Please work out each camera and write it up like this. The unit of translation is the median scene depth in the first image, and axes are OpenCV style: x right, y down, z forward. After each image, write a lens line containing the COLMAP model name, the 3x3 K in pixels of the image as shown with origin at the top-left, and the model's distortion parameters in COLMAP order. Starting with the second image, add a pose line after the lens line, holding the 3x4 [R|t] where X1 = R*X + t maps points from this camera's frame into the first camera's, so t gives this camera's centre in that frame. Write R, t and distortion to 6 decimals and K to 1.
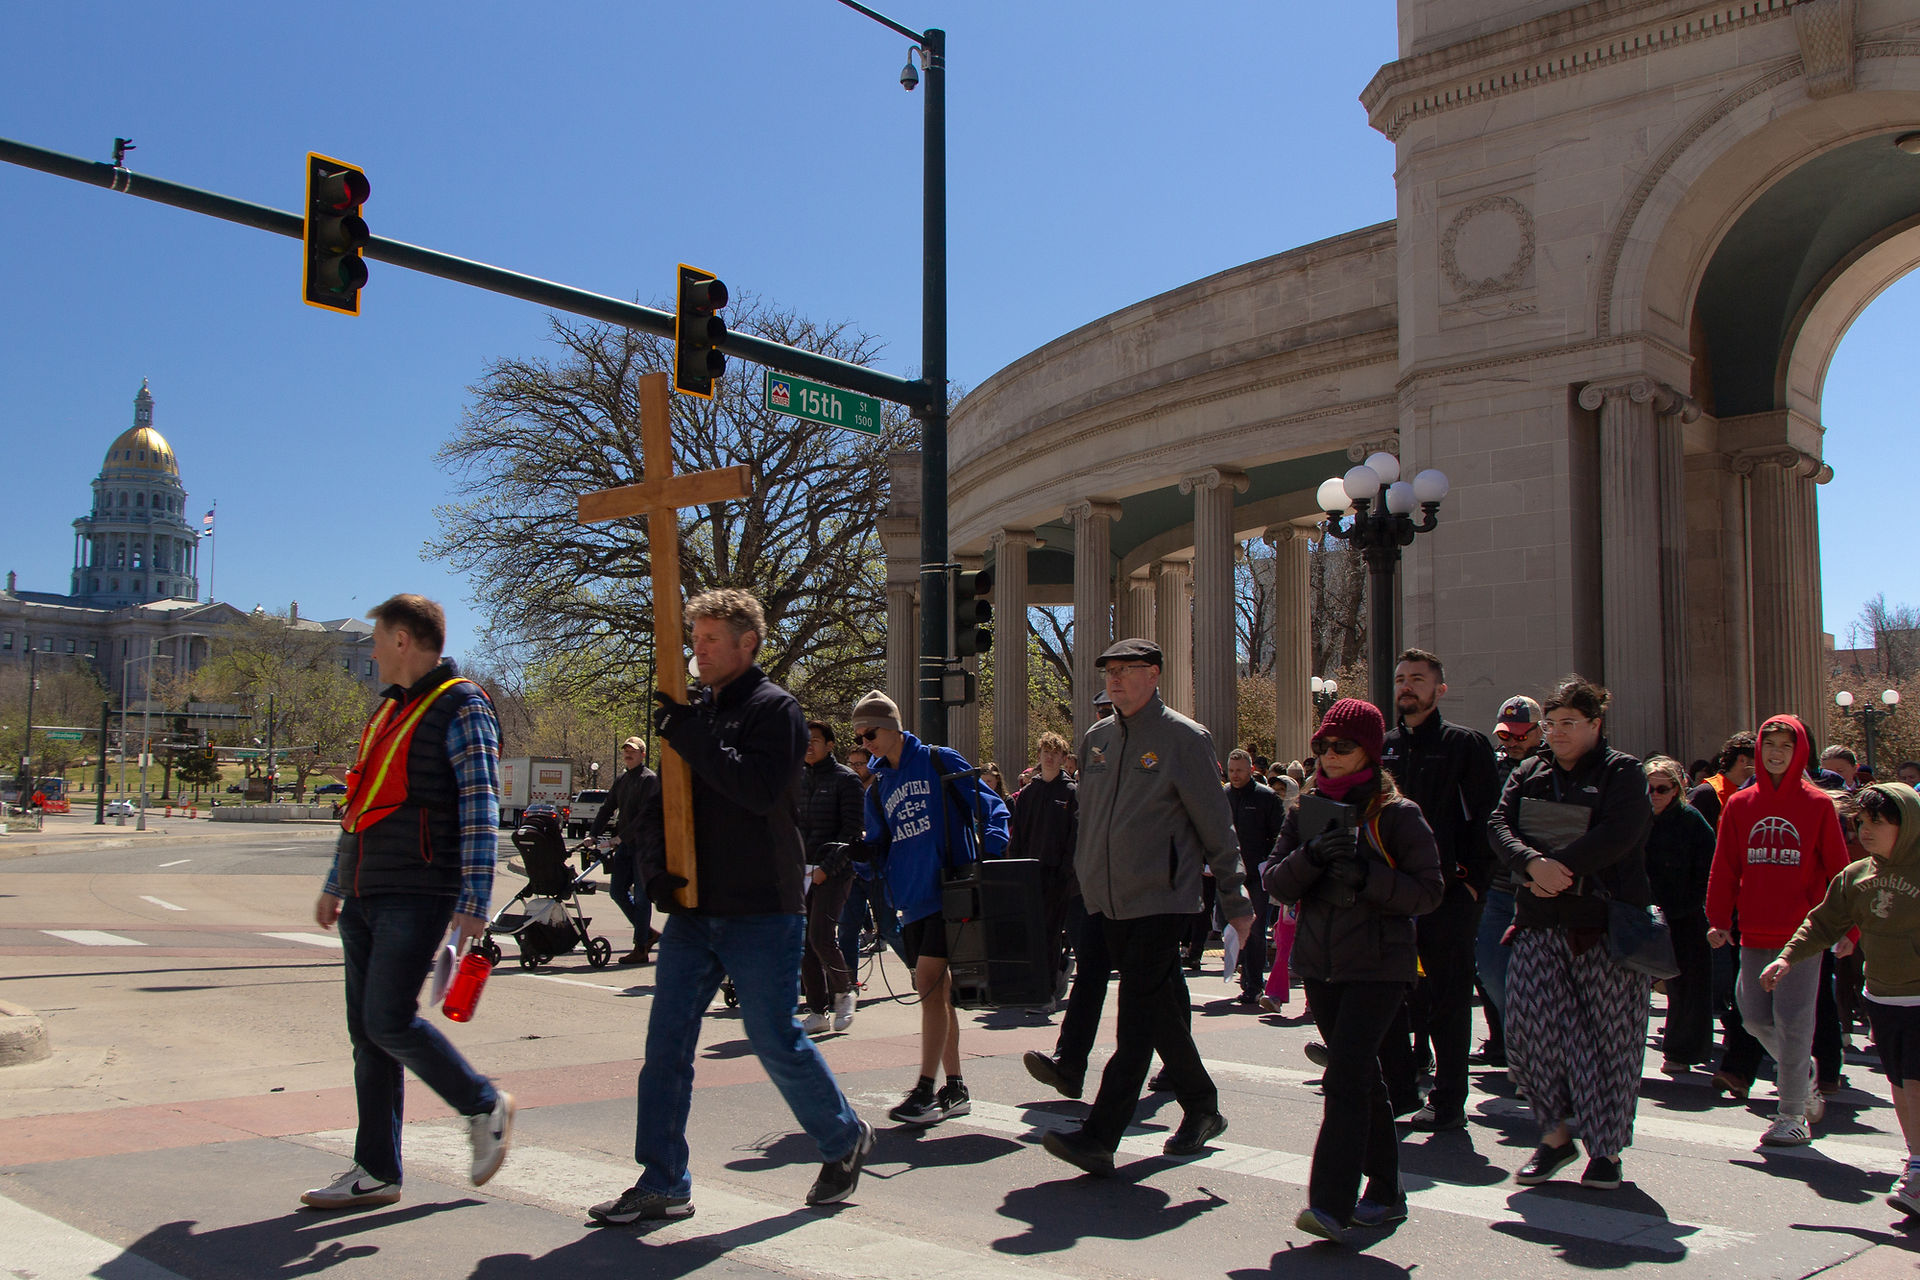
lens RADIAL K [[1688.1, 0, 957.9], [0, 1688.1, 678.9], [0, 0, 1]] dist [-0.024101, 0.006804]
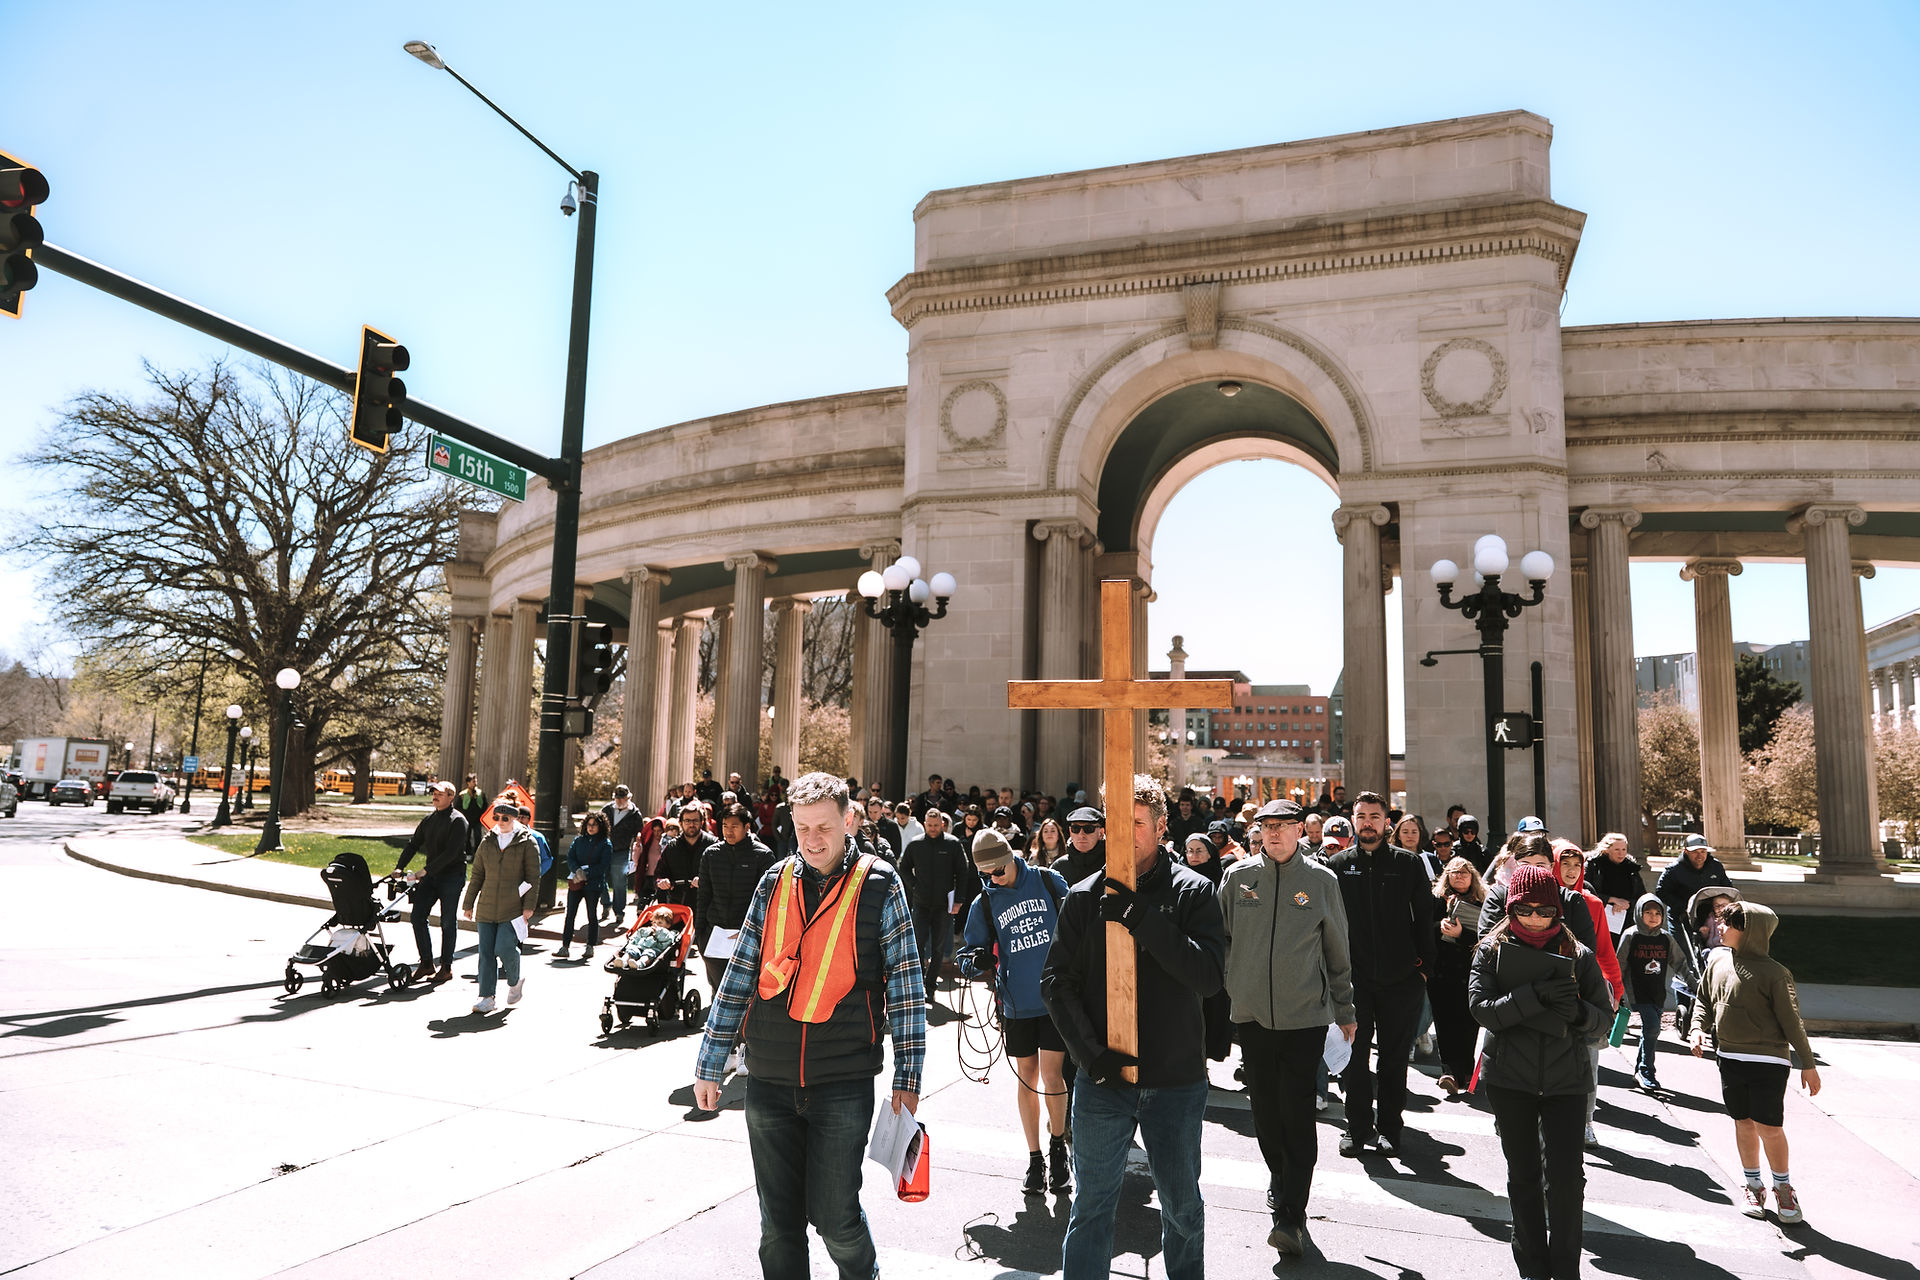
lens RADIAL K [[1186.9, 0, 960.0], [0, 1186.9, 640.0], [0, 0, 1]] dist [-0.023617, -0.001404]
pose [[0.914038, 0.070939, 0.399378, -0.070138], [-0.052140, 0.996968, -0.057754, -0.014149], [-0.402264, 0.031966, 0.914965, 0.108809]]
